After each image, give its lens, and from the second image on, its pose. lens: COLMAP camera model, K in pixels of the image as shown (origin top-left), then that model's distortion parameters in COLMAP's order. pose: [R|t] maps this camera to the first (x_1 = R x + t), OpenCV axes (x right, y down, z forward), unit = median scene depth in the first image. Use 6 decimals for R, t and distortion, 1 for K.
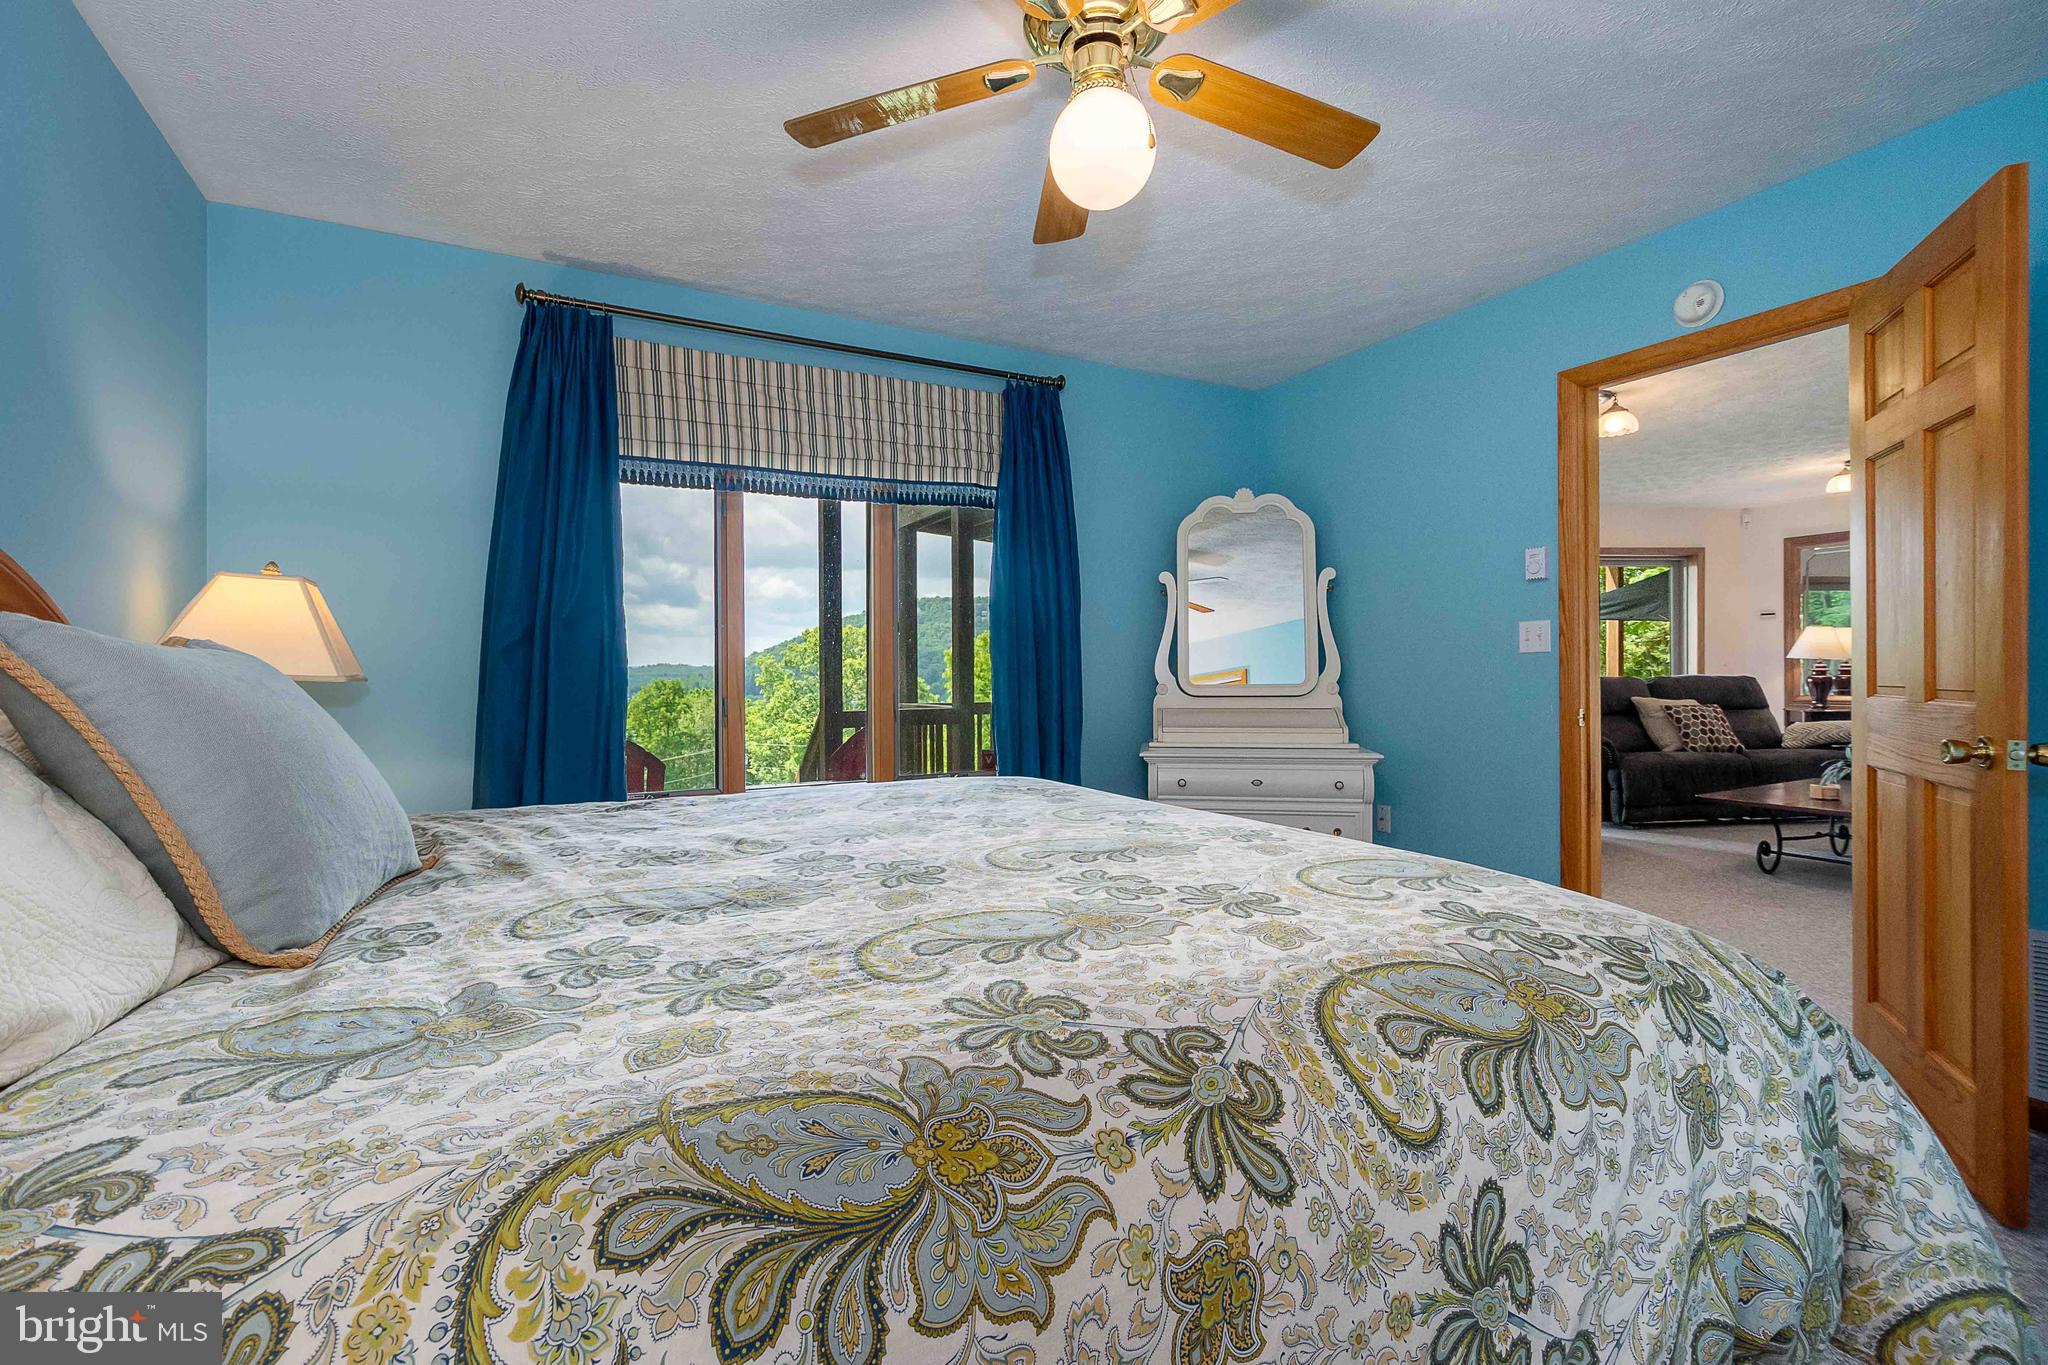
lens RADIAL K [[904.7, 0, 1026.0], [0, 904.7, 676.0], [0, 0, 1]] dist [0.014841, -0.004908]
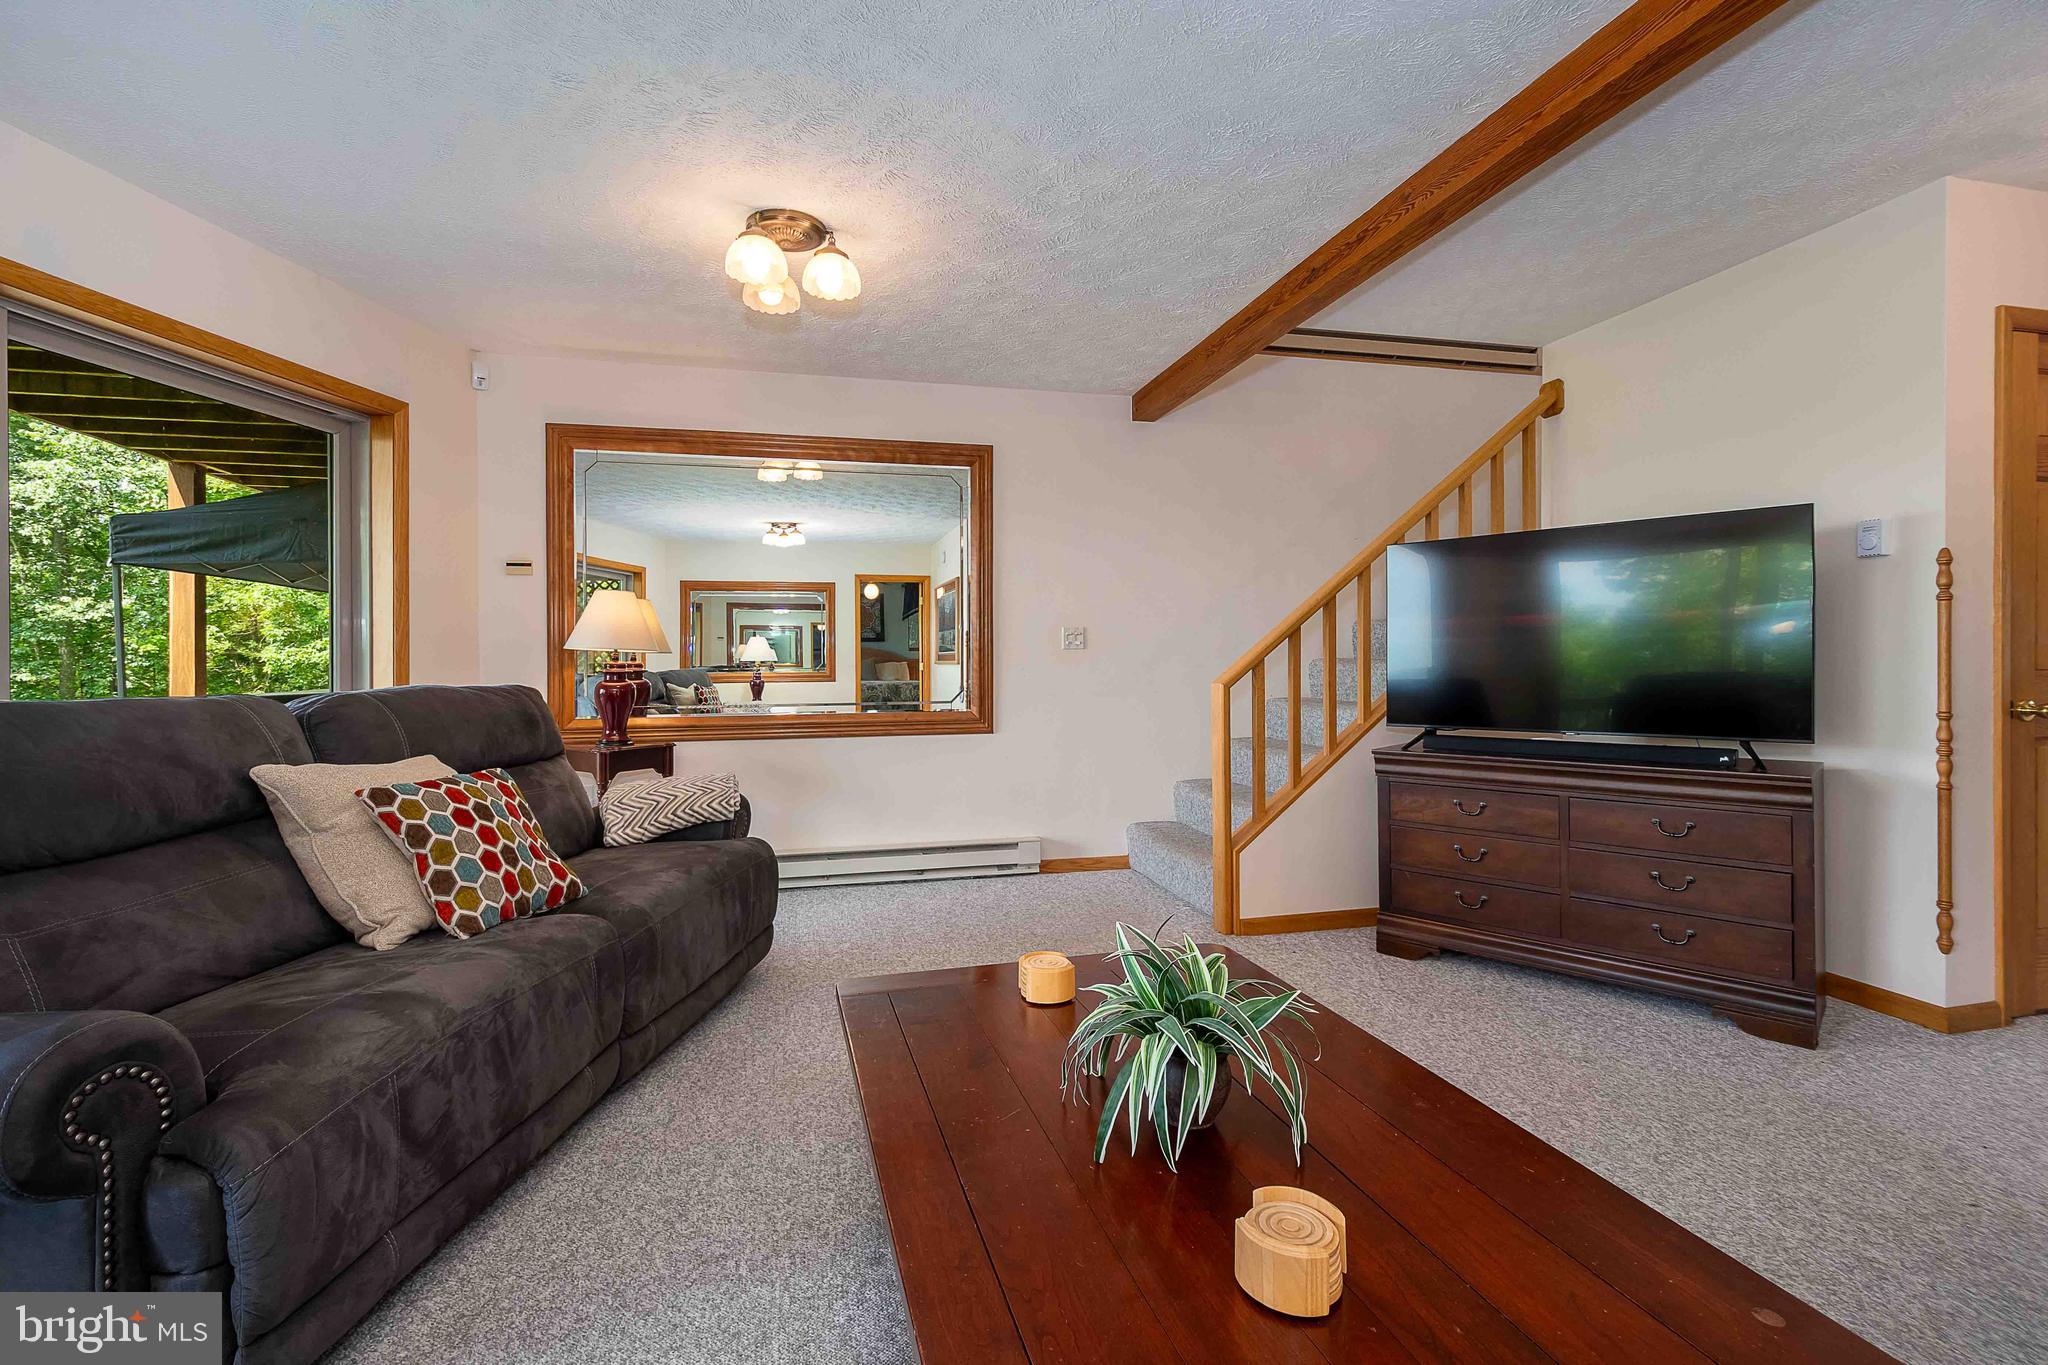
lens RADIAL K [[904.7, 0, 1003.0], [0, 904.7, 668.3], [0, 0, 1]] dist [0.014841, -0.004908]
pose [[0.264760, -0.000112, 0.964314, 0.443945], [0.008464, 0.999962, -0.002208, -0.006456], [-0.964277, 0.008746, 0.264750, 0.685190]]
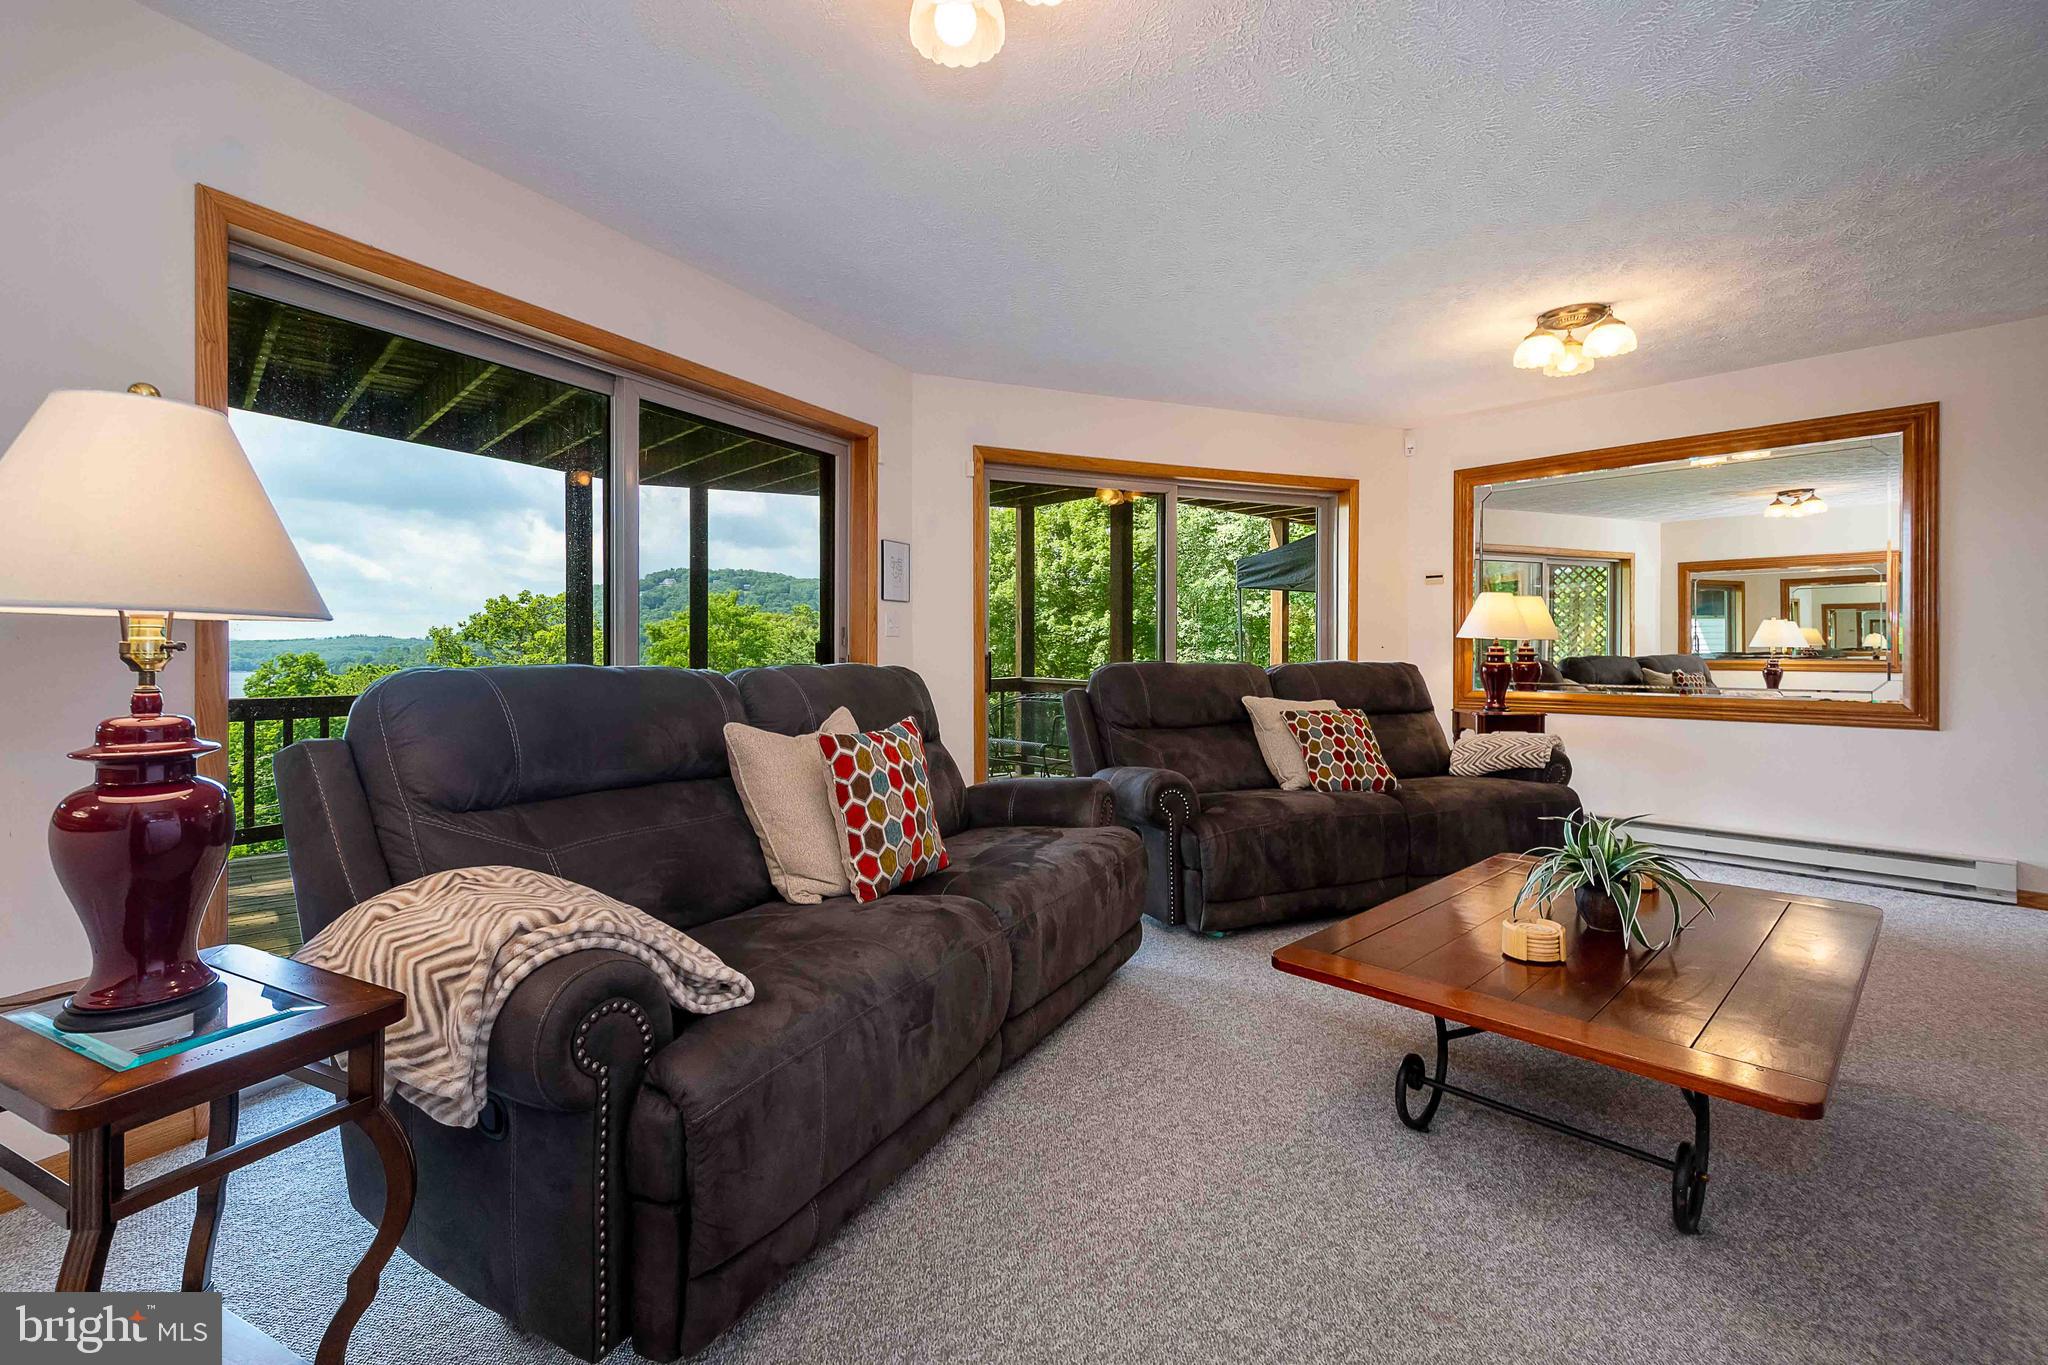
lens RADIAL K [[904.7, 0, 1005.3], [0, 904.7, 662.9], [0, 0, 1]] dist [0.014841, -0.004908]
pose [[0.972087, 0.004450, 0.234577, 0.362132], [-0.006613, 0.999943, 0.008436, -0.004360], [-0.234526, -0.009752, 0.972061, 0.437215]]
